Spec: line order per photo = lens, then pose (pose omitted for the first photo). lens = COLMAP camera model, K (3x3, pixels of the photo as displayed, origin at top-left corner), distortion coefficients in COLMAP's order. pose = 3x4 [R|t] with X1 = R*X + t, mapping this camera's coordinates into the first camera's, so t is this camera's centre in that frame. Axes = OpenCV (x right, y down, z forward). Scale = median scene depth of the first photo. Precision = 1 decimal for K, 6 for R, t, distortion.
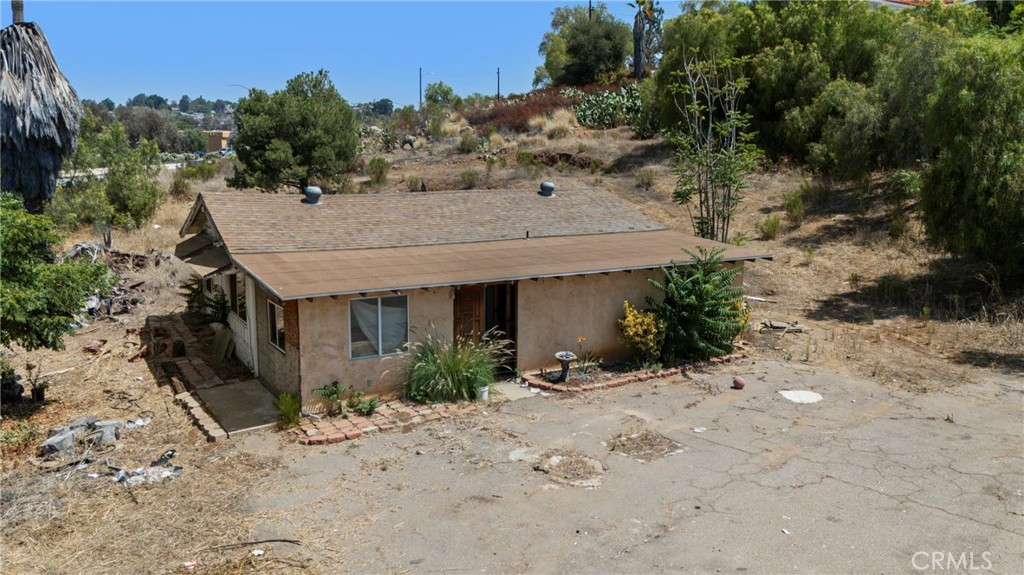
lens RADIAL K [[766.7, 0, 512.0], [0, 766.7, 287.5], [0, 0, 1]] dist [0.094030, -0.087425]
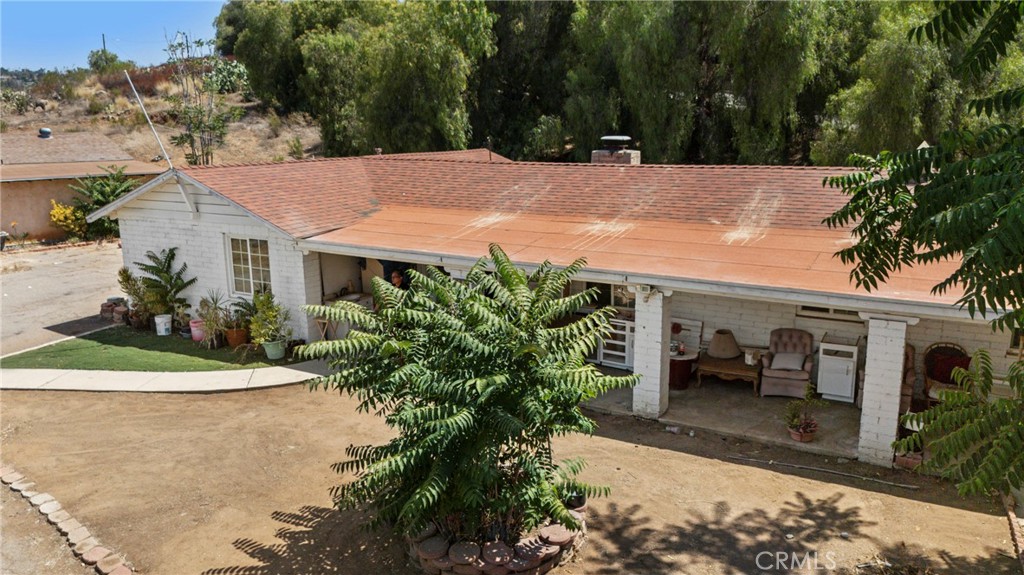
lens RADIAL K [[766.7, 0, 512.0], [0, 766.7, 287.5], [0, 0, 1]] dist [0.094030, -0.087425]
pose [[0.963710, -0.069671, 0.257701, 0.215017], [0.059889, 0.997162, 0.045627, 0.061457], [-0.260148, -0.028537, 0.965147, -0.268680]]
